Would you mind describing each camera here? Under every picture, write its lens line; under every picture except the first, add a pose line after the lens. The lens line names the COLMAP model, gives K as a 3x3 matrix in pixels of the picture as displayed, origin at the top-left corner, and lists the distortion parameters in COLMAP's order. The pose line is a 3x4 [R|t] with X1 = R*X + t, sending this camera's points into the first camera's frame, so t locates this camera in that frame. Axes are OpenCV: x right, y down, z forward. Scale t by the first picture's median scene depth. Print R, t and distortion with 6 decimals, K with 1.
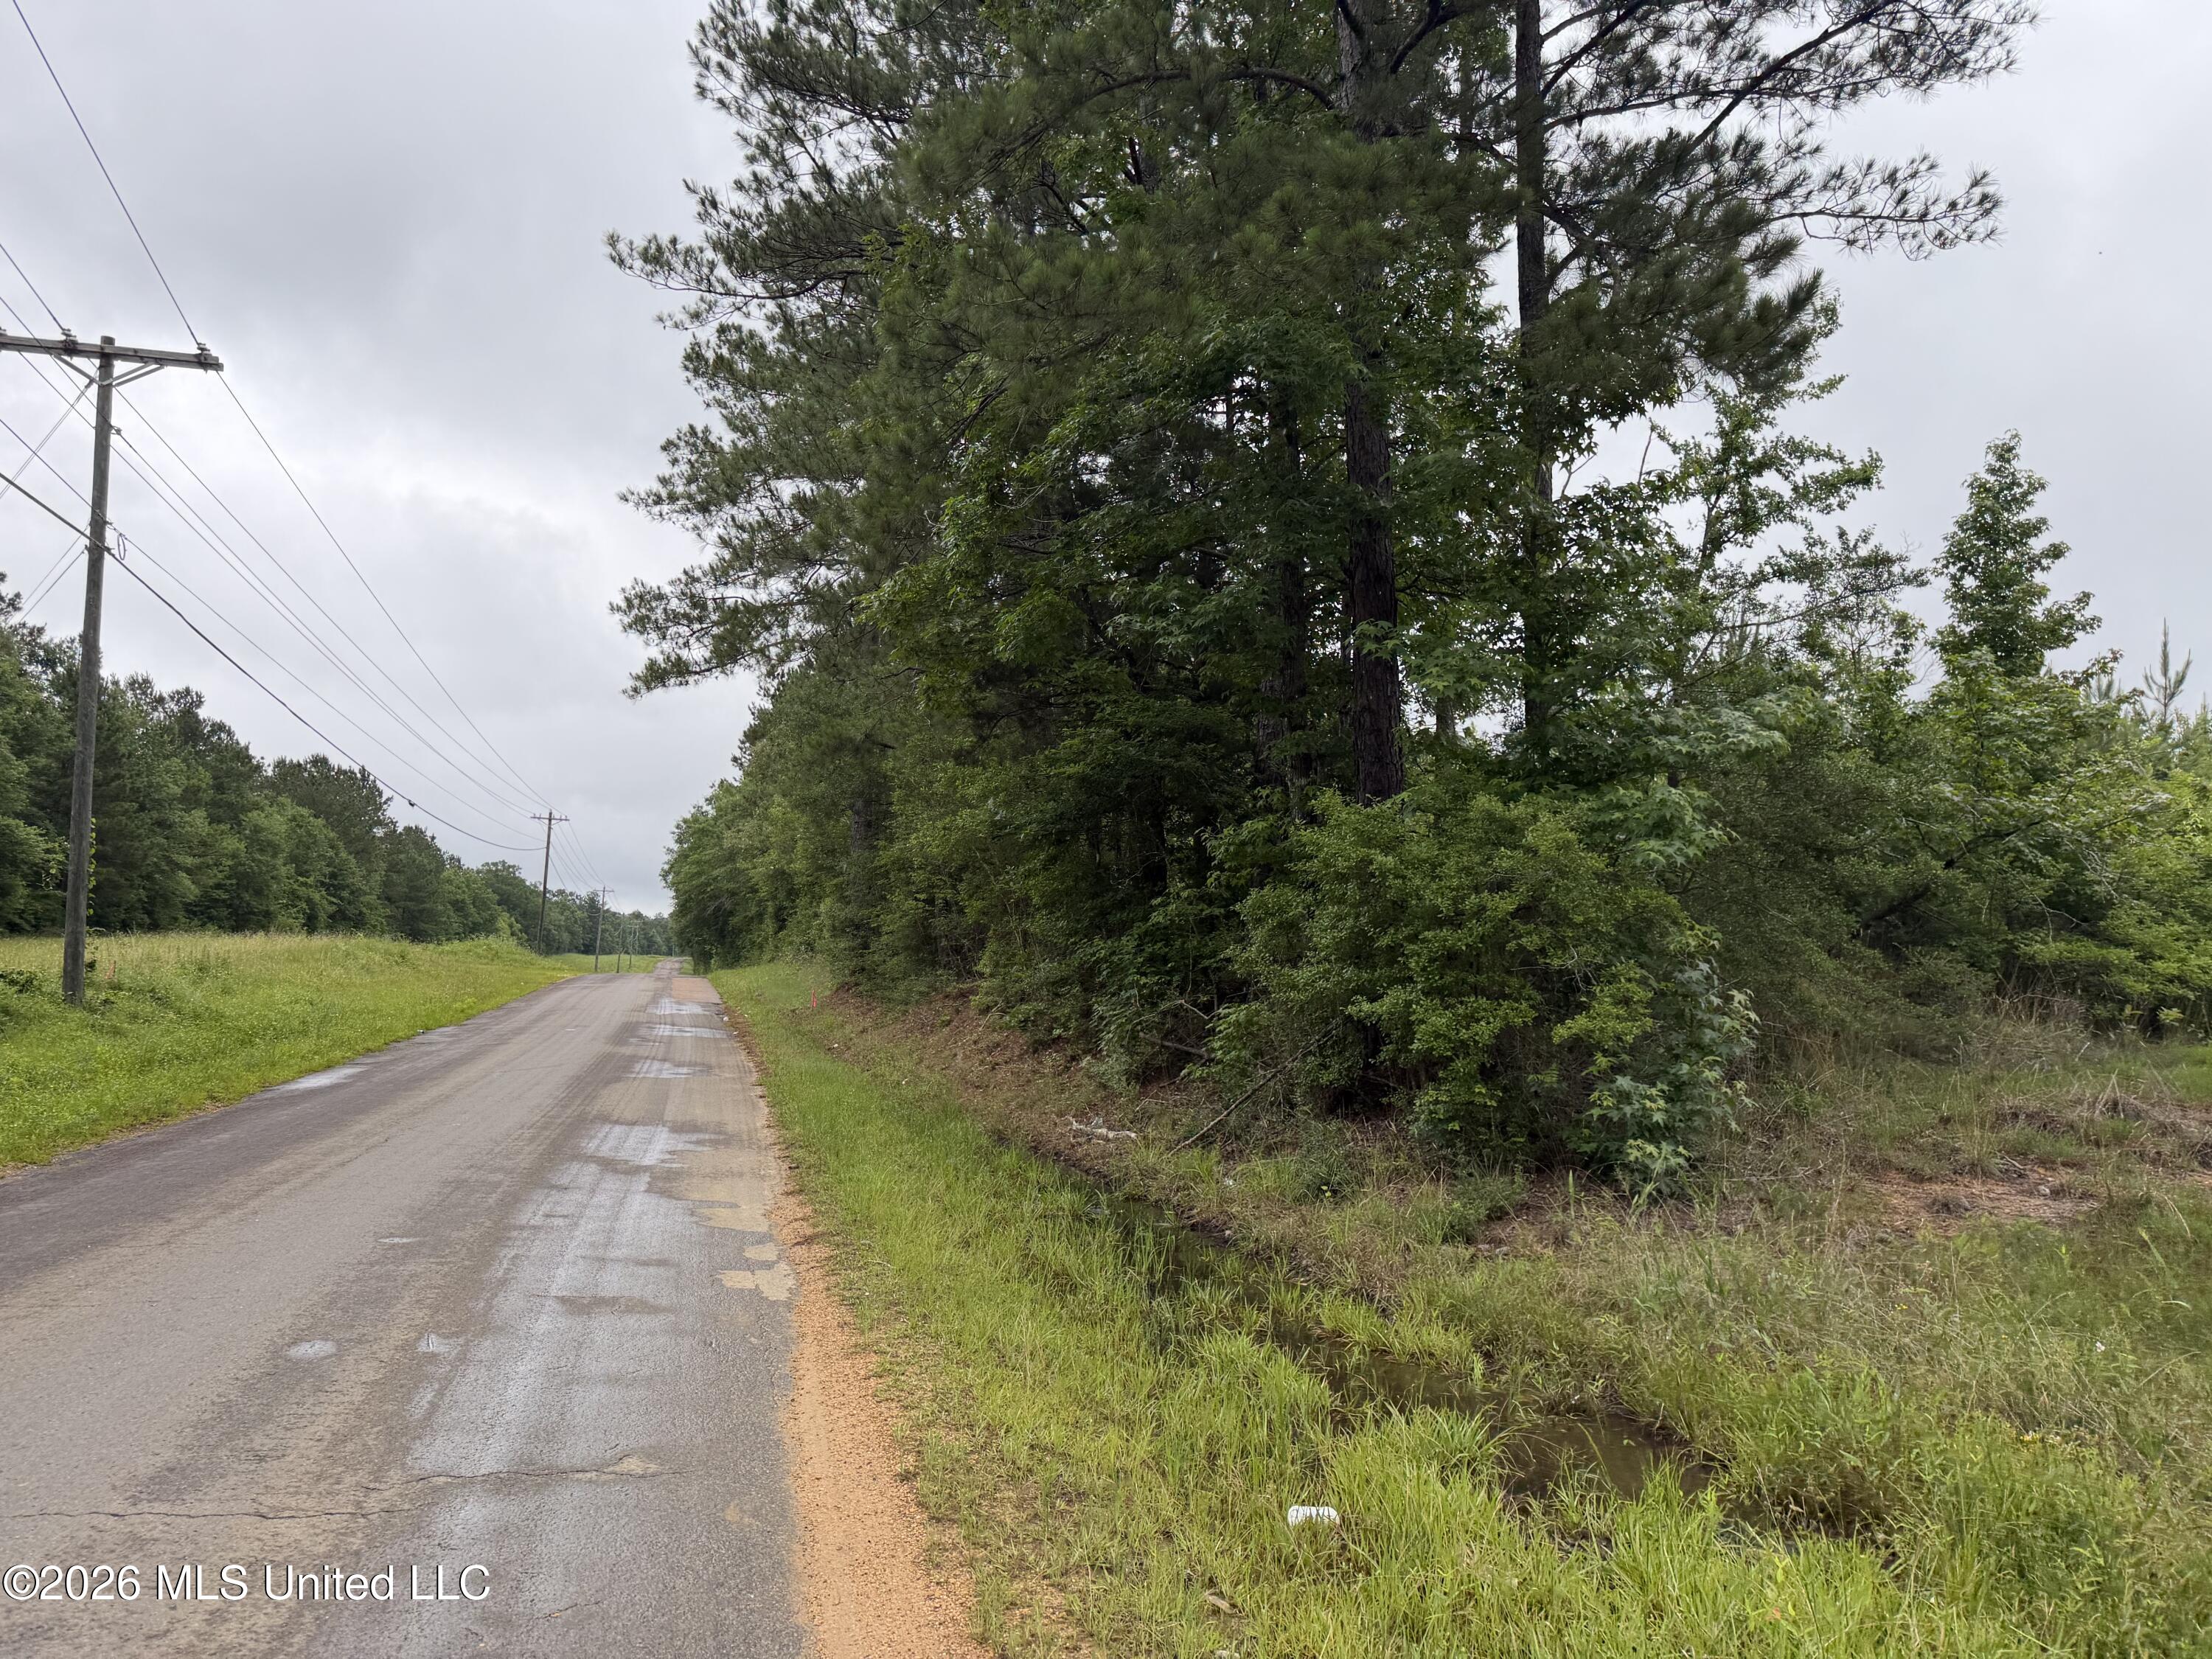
lens RADIAL K [[1529.0, 0, 1106.0], [0, 1529.0, 829.5], [0, 0, 1]] dist [0.137438, -0.197513]
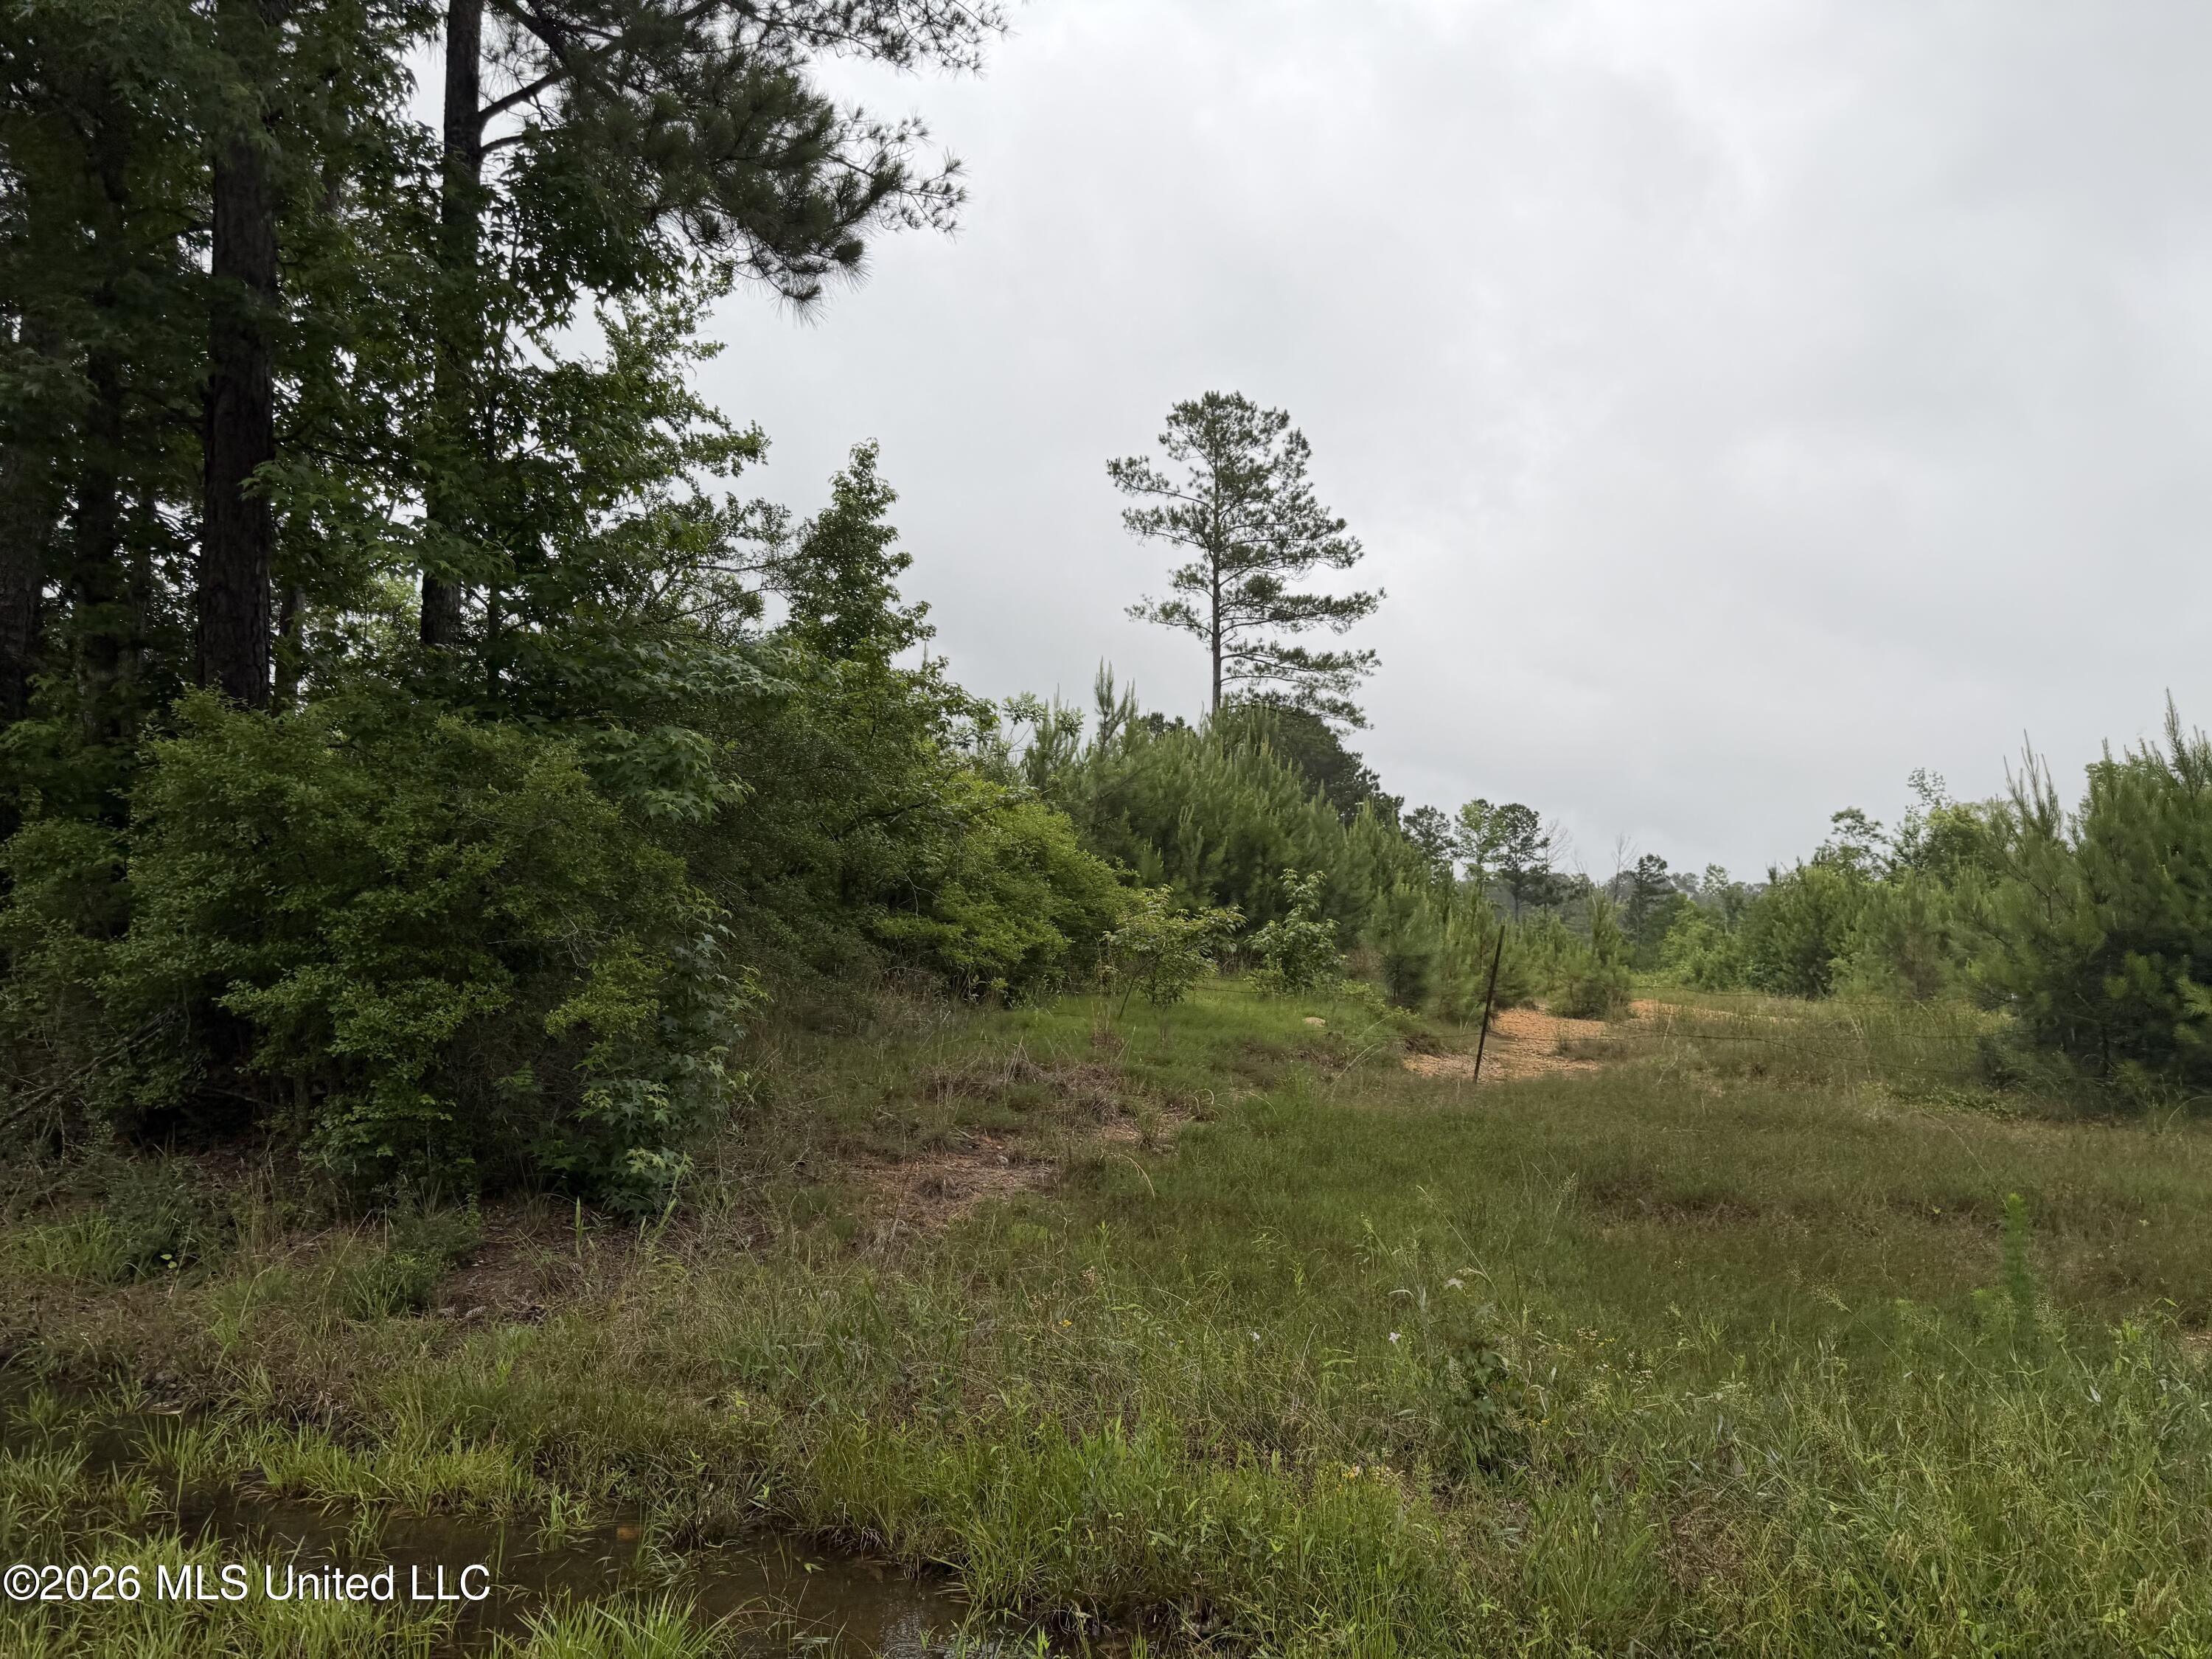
lens RADIAL K [[1534.5, 0, 1106.0], [0, 1534.5, 829.5], [0, 0, 1]] dist [0.151207, -0.250869]
pose [[0.702795, 0.059601, 0.708891, -0.052964], [-0.072395, 0.997303, -0.012077, 0.014271], [-0.707699, -0.042832, 0.705215, 0.157782]]
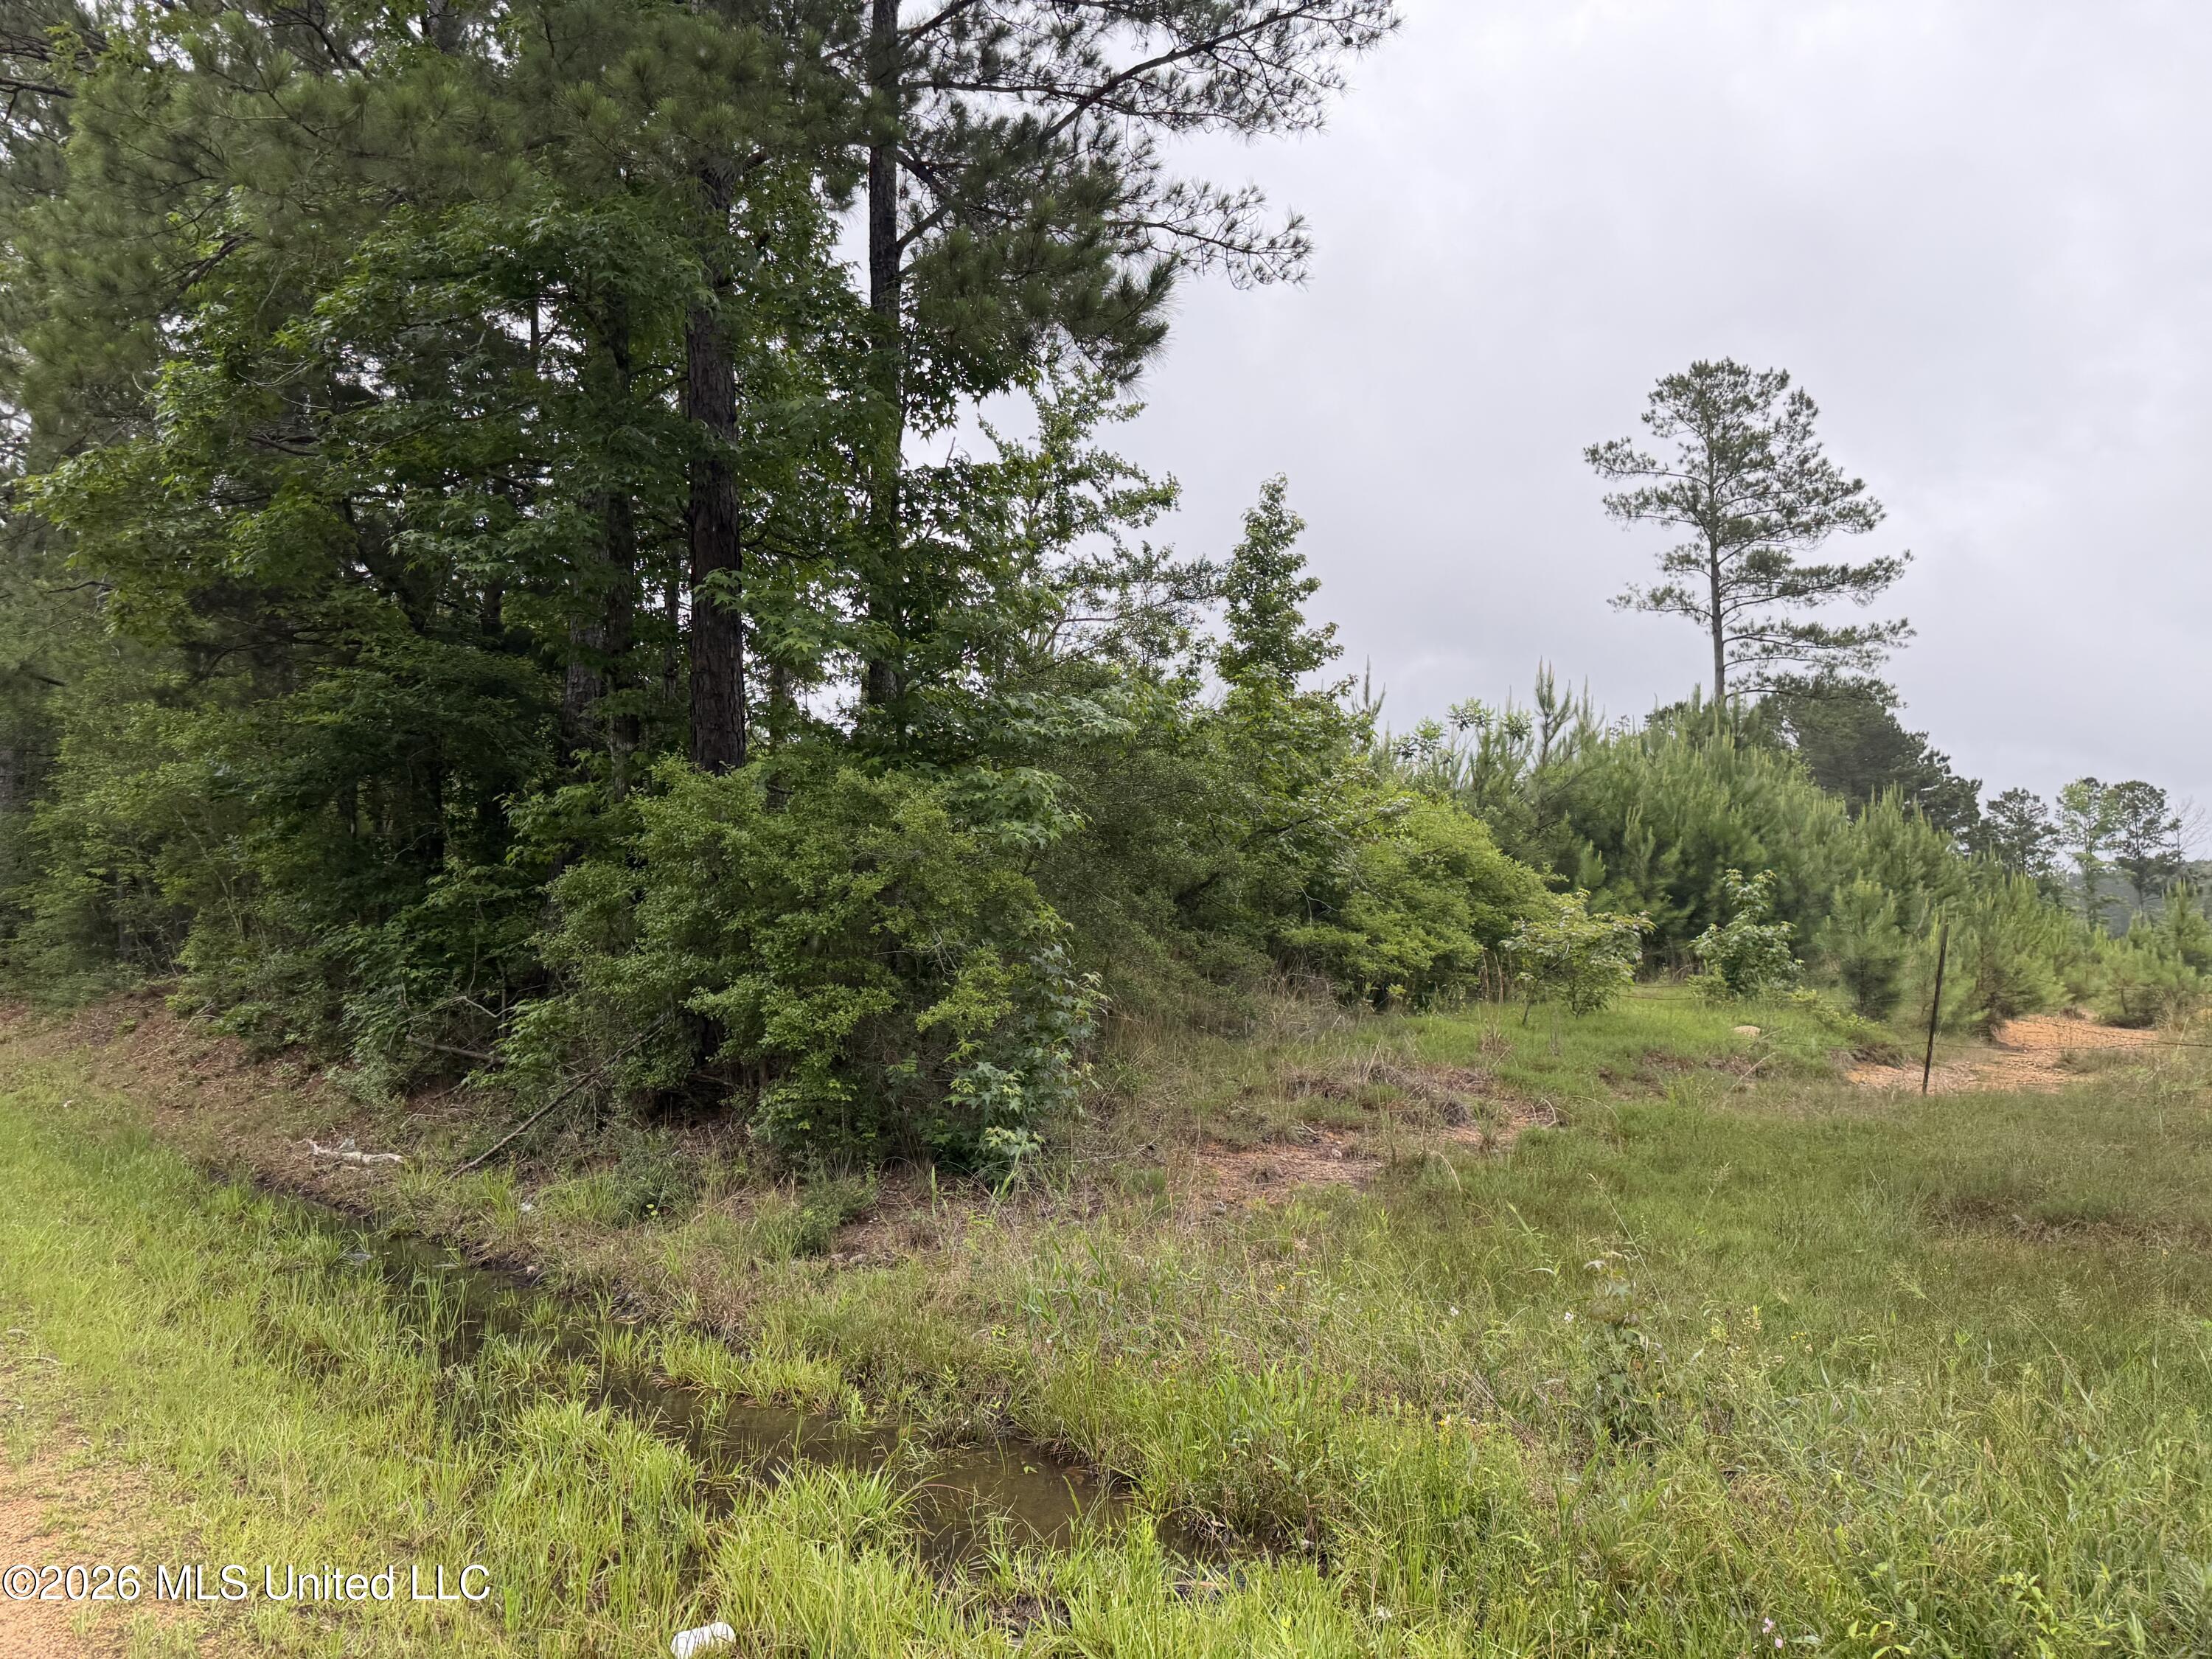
lens RADIAL K [[1529.0, 0, 1106.0], [0, 1529.0, 829.5], [0, 0, 1]] dist [0.137438, -0.197513]
pose [[0.897594, 0.031556, 0.439692, -0.015973], [-0.035063, 0.999385, -0.000146, 0.006721], [-0.439427, -0.015286, 0.898148, 0.068668]]
